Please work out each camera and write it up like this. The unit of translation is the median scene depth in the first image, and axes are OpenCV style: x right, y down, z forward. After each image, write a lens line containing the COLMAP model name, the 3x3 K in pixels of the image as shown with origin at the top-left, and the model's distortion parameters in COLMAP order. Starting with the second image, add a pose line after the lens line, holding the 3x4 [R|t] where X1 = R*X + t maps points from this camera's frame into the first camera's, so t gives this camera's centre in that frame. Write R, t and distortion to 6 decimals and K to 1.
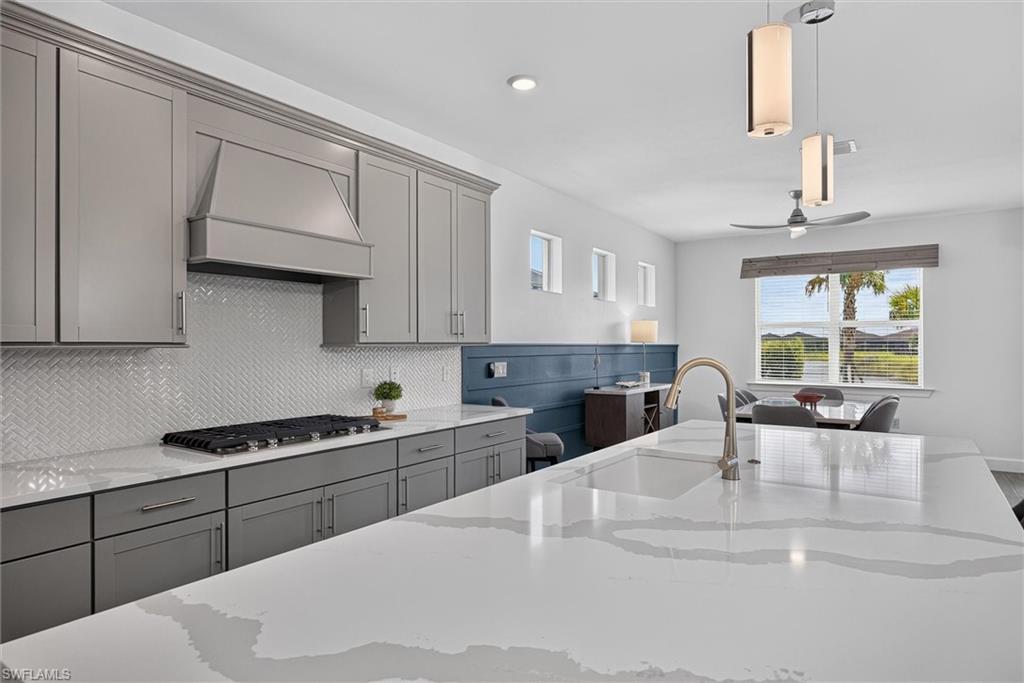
lens RADIAL K [[603.5, 0, 519.6], [0, 603.5, 346.1], [0, 0, 1]] dist [0.000521, 0.000266]
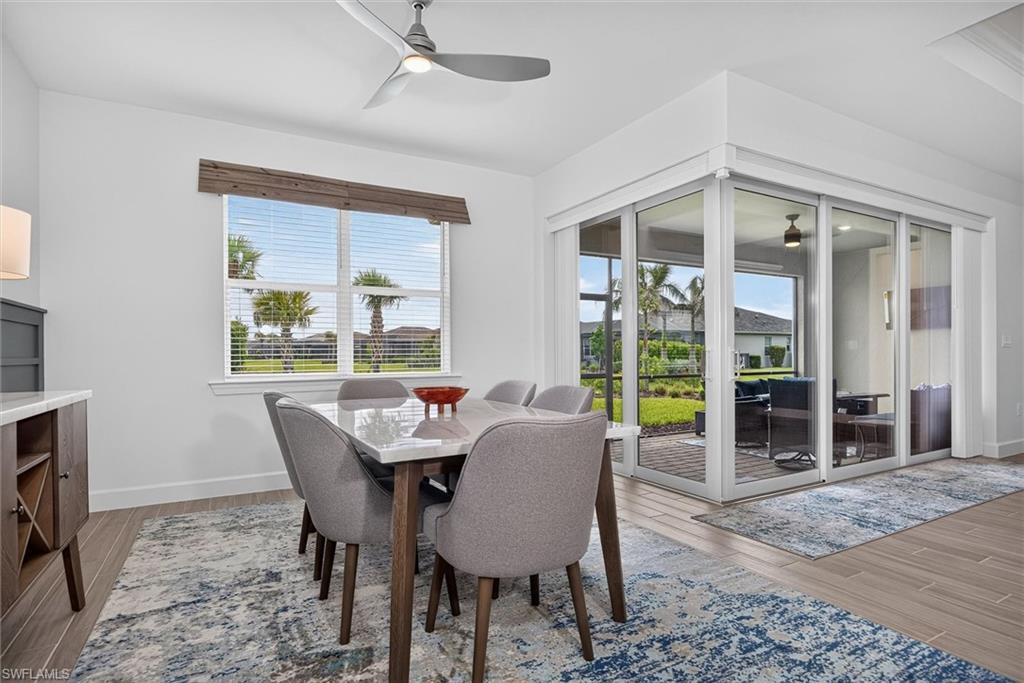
lens RADIAL K [[528.8, 0, 517.8], [0, 528.8, 351.5], [0, 0, 1]] dist [-0.005456, -0.001181]
pose [[0.458331, -0.001763, 0.888780, 0.118380], [0.005913, 0.999982, -0.001065, 0.057092], [-0.888762, 0.005743, 0.458333, 0.851507]]
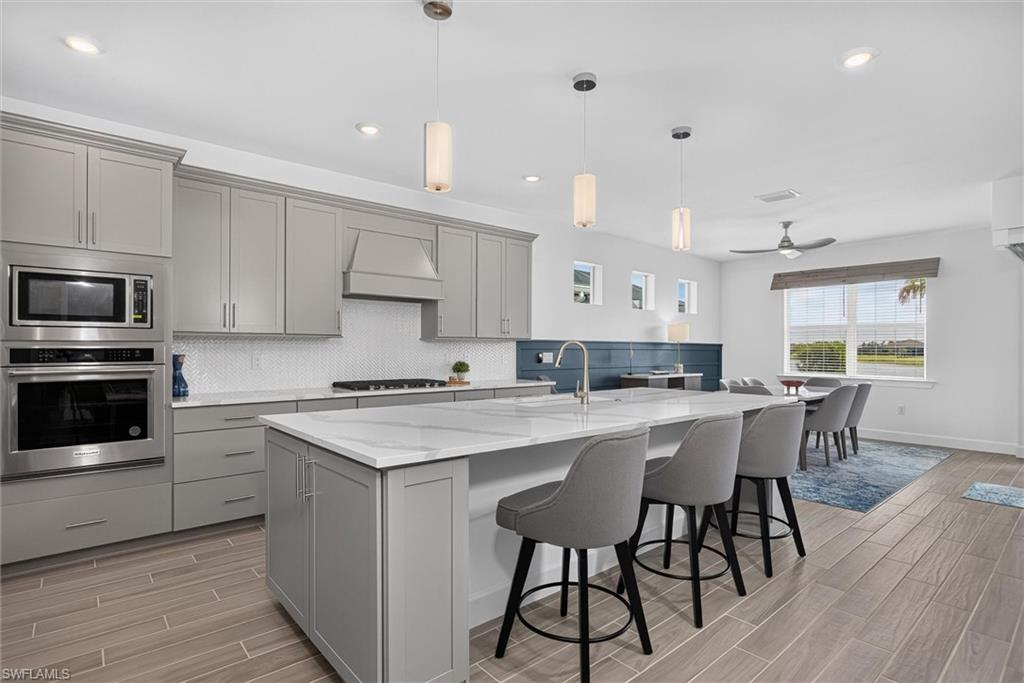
lens RADIAL K [[528.8, 0, 517.8], [0, 528.8, 351.5], [0, 0, 1]] dist [-0.005456, -0.001181]
pose [[0.968045, 0.005560, -0.250715, 0.224728], [-0.005017, 0.999983, 0.002802, 0.020688], [0.250727, -0.001455, 0.968057, -0.271355]]
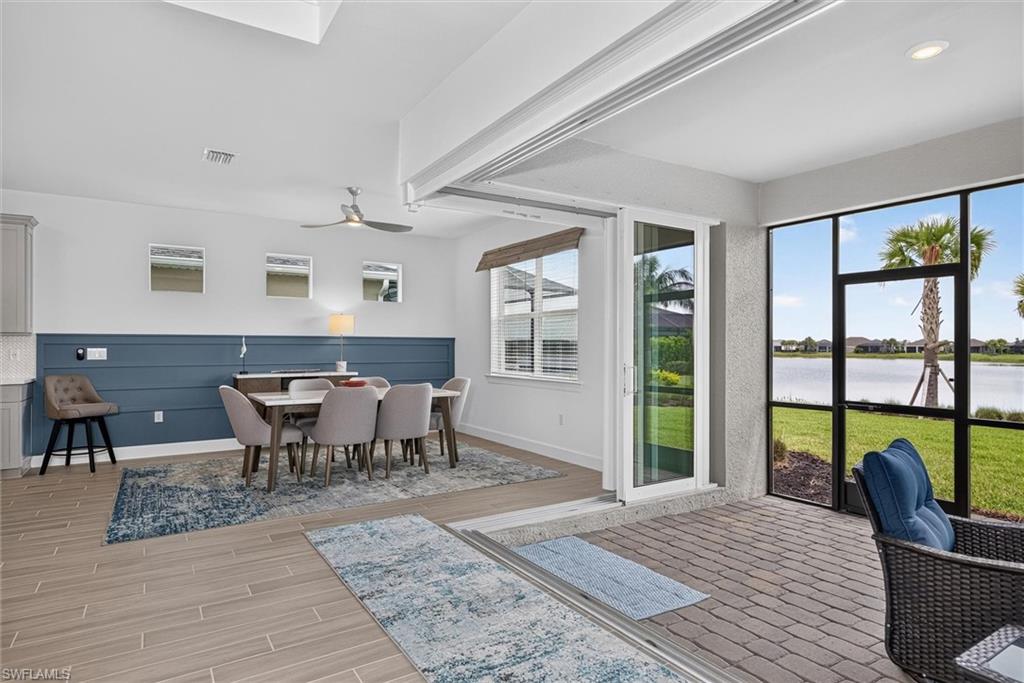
lens RADIAL K [[570.9, 0, 531.8], [0, 570.9, 364.3], [0, 0, 1]] dist [-0.037635, -0.000250]
pose [[0.923350, 0.013566, -0.383721, 1.332145], [-0.001982, 0.999531, 0.030567, 0.022527], [0.383955, -0.027463, 0.922943, 0.245258]]
